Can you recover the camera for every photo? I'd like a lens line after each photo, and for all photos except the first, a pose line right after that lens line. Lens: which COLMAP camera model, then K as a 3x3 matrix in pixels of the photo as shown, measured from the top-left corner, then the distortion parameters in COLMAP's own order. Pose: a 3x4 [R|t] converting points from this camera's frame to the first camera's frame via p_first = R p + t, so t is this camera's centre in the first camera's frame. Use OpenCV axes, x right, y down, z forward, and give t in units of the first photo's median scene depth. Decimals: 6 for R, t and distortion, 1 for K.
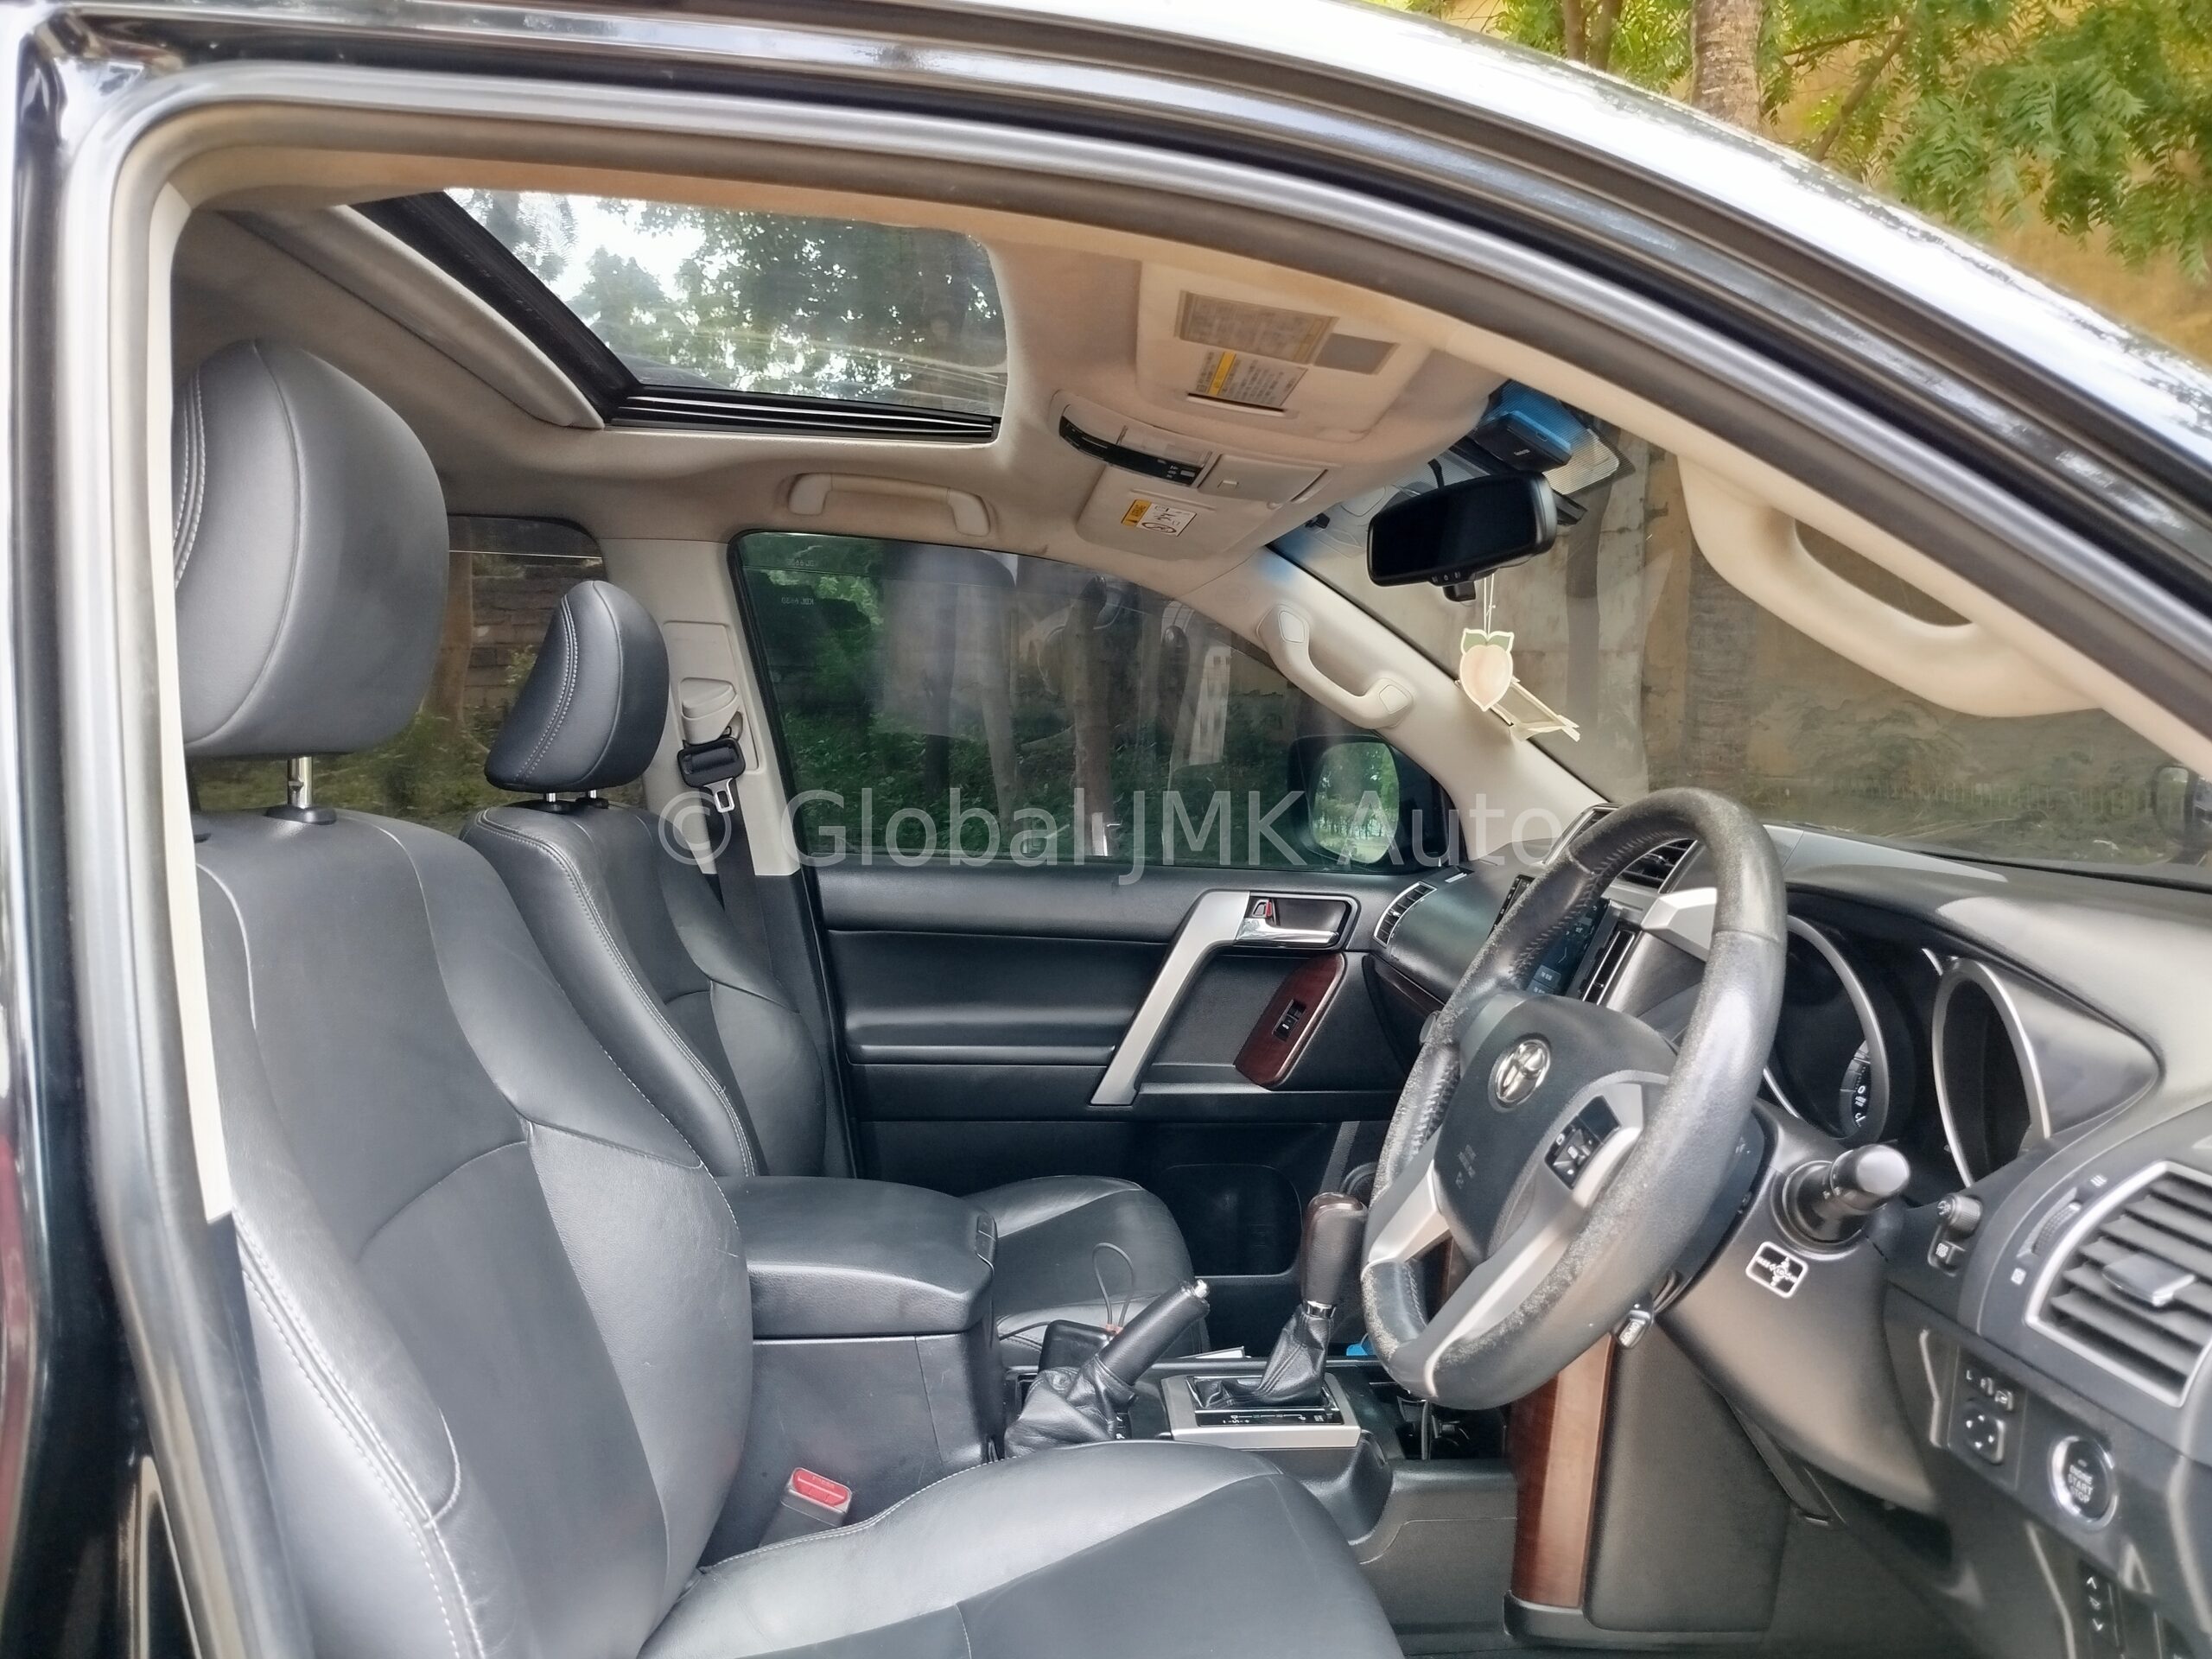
lens RADIAL K [[1539.7, 0, 1106.0], [0, 1539.7, 829.5], [0, 0, 1]] dist [0.052468, -0.070113]
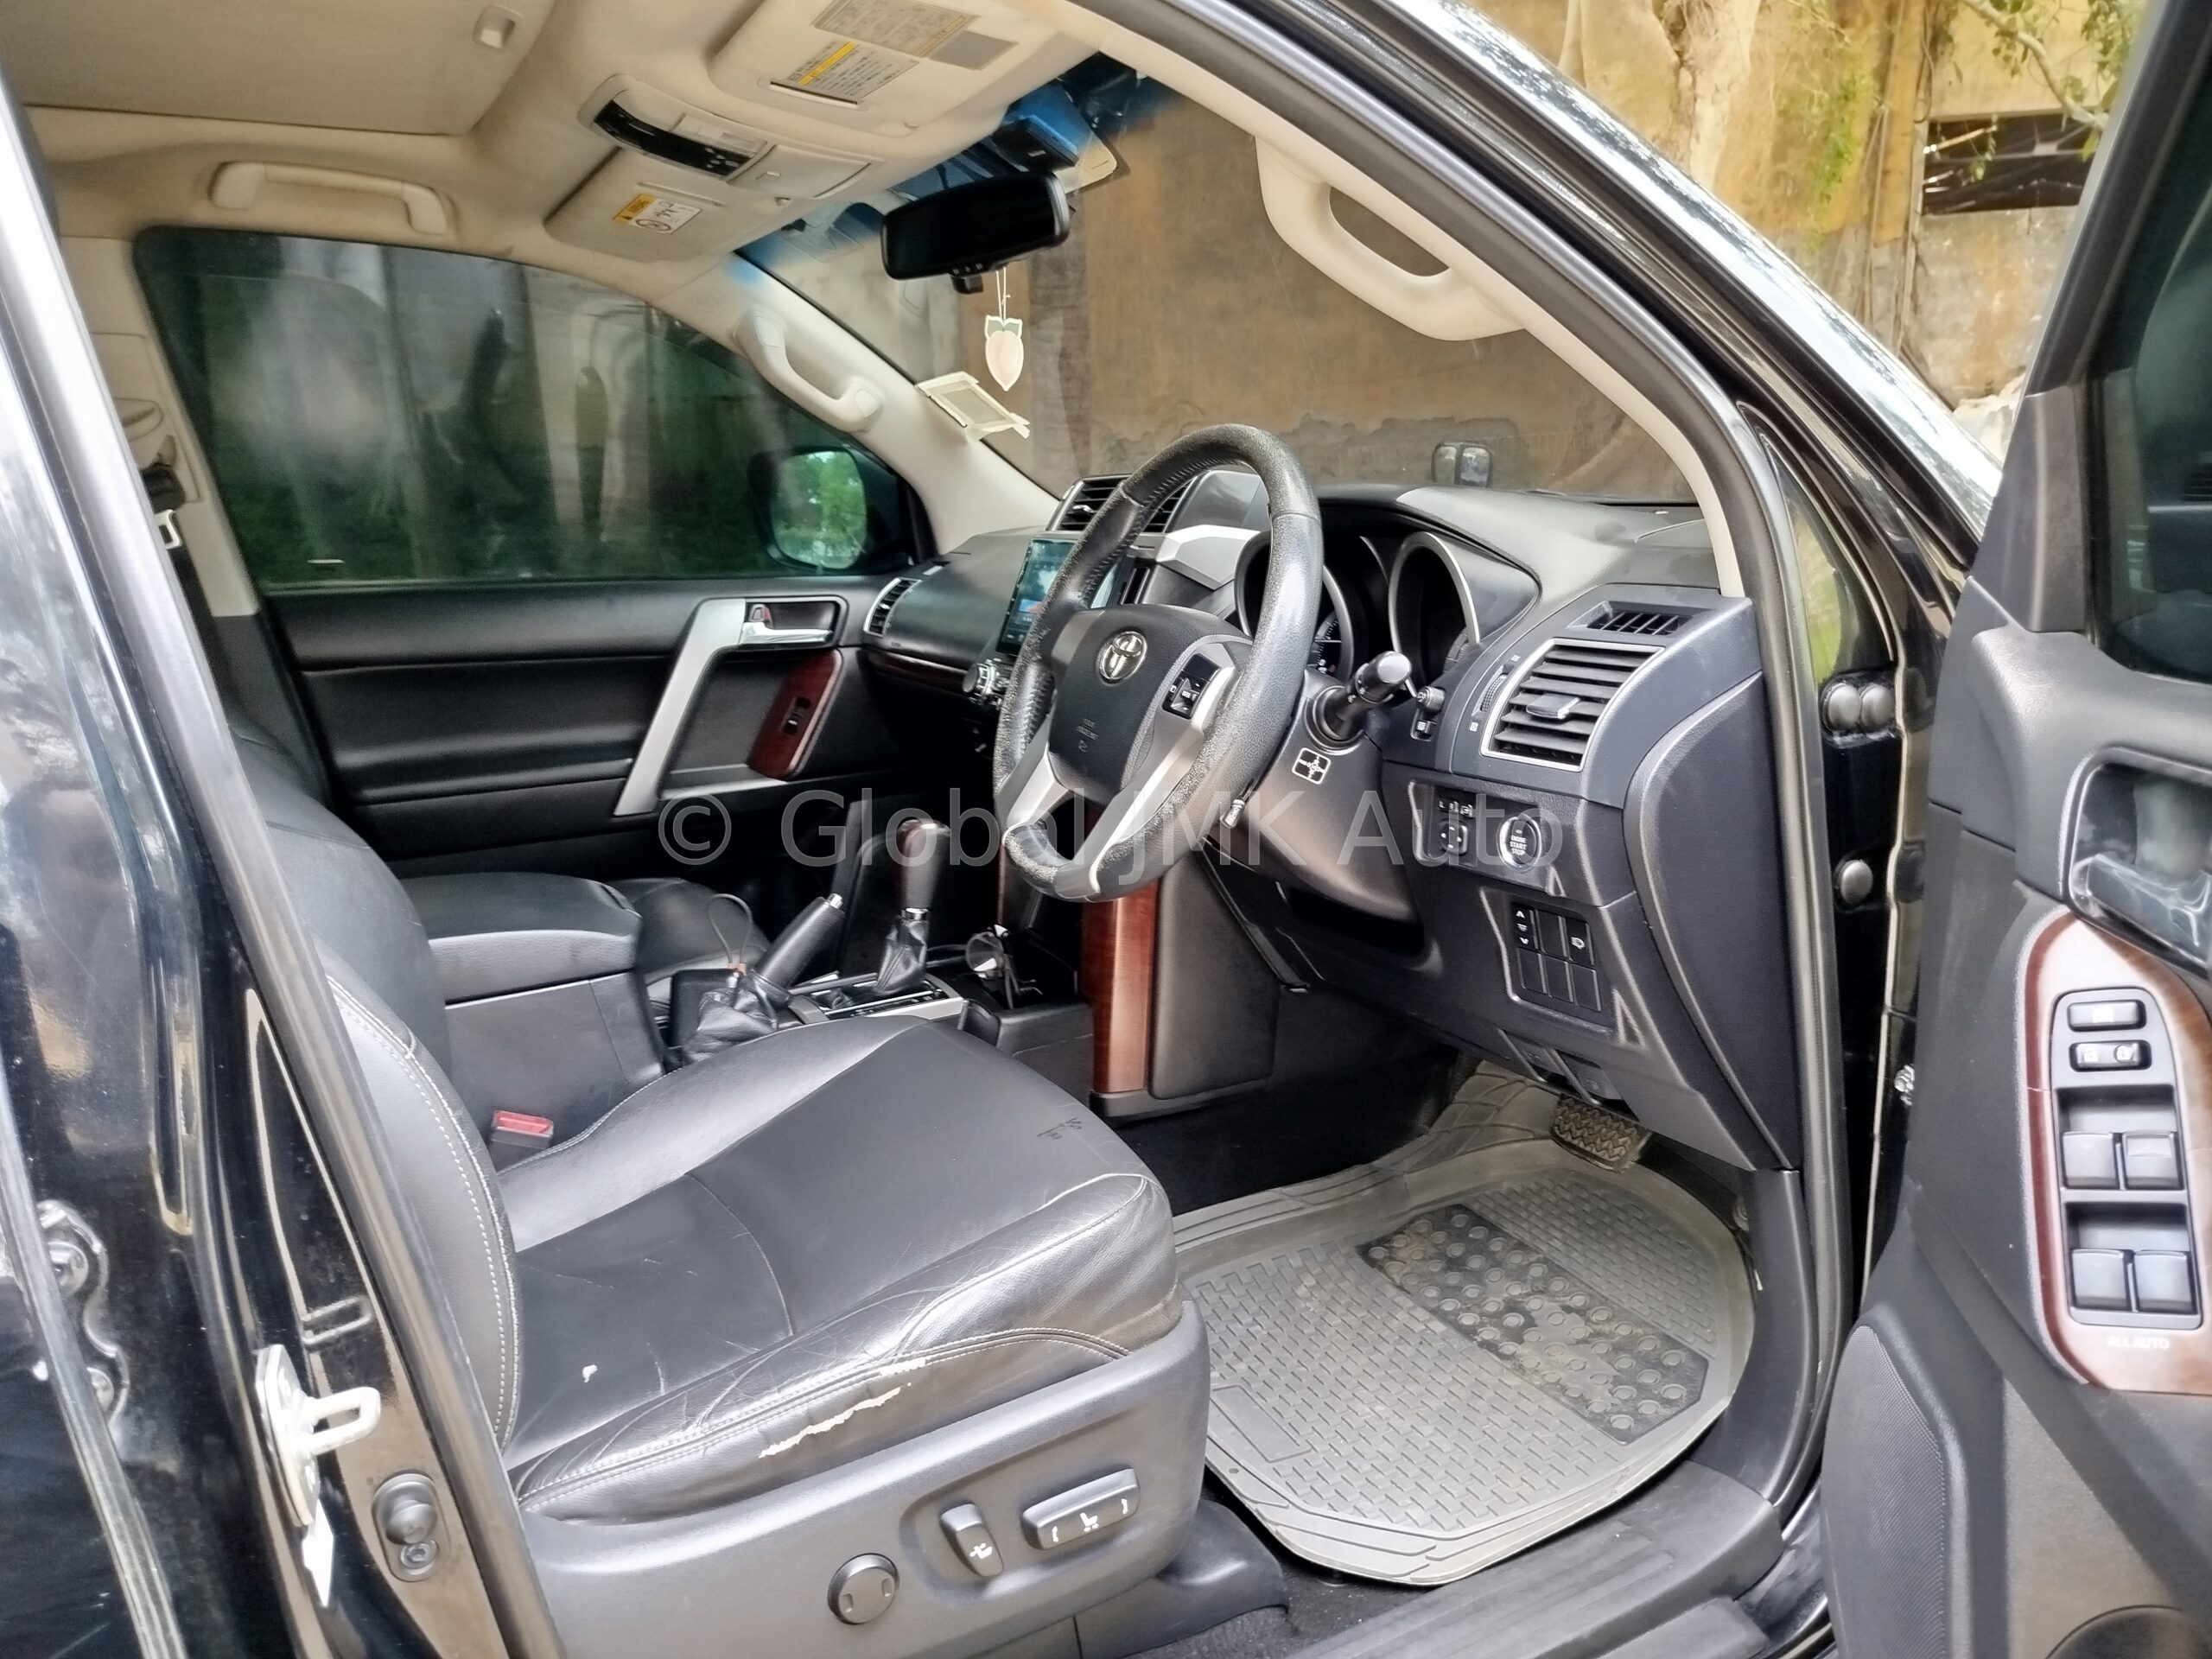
lens RADIAL K [[1728.9, 0, 994.1], [0, 1728.9, 939.0], [0, 0, 1]] dist [0.098282, -0.231819]
pose [[0.910248, -0.136714, 0.390842, -0.349321], [0.071877, 0.981760, 0.176015, 0.101728], [-0.407777, -0.132125, 0.903472, -0.247278]]
